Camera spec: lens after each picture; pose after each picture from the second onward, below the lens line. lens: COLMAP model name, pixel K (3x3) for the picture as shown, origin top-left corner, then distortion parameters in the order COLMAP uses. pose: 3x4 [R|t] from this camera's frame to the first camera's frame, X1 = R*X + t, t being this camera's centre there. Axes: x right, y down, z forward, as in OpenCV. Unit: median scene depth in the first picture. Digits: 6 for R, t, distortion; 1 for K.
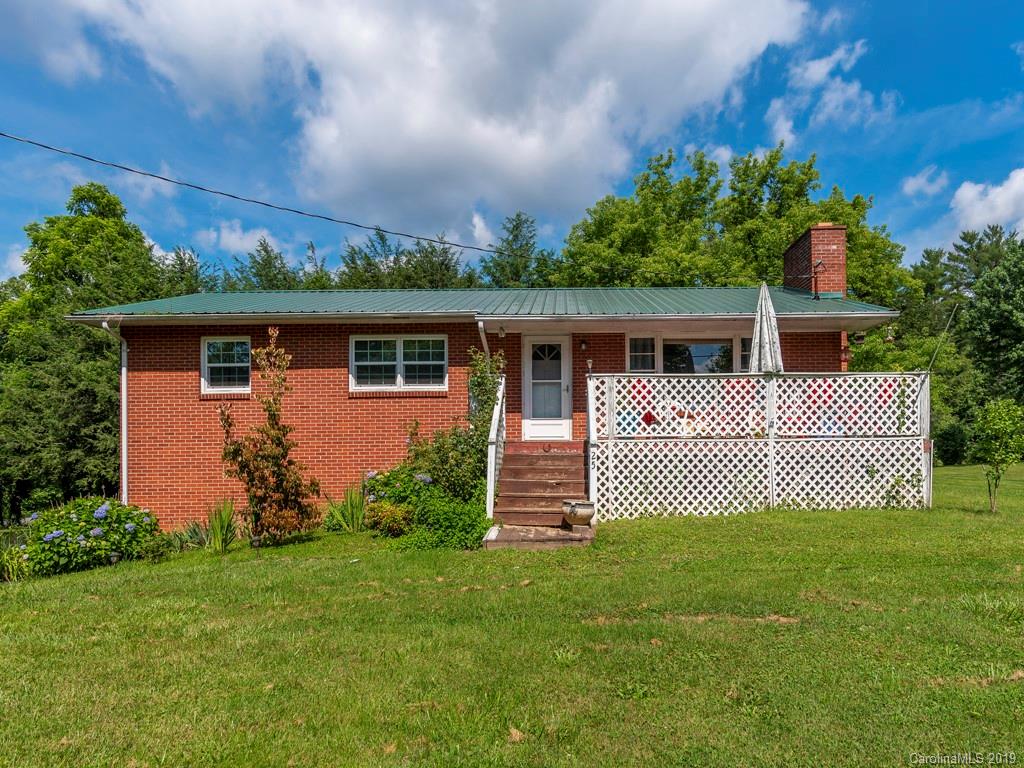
lens RADIAL K [[596.9, 0, 513.2], [0, 596.9, 385.2], [0, 0, 1]] dist [0.018900, -0.001038]
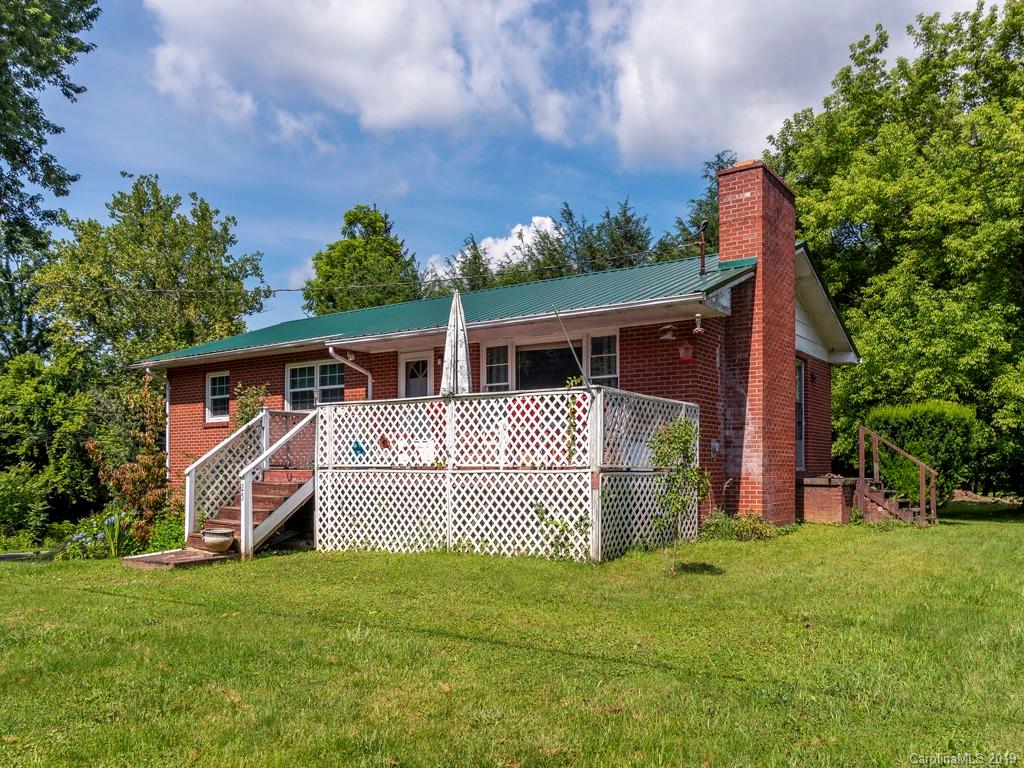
lens RADIAL K [[786.3, 0, 510.0], [0, 786.3, 381.1], [0, 0, 1]] dist [-0.012659, -0.004058]
pose [[0.829626, -0.052911, -0.555807, 1.143014], [0.056430, 0.998348, -0.010810, -0.022920], [0.555461, -0.022396, 0.831241, 0.096696]]
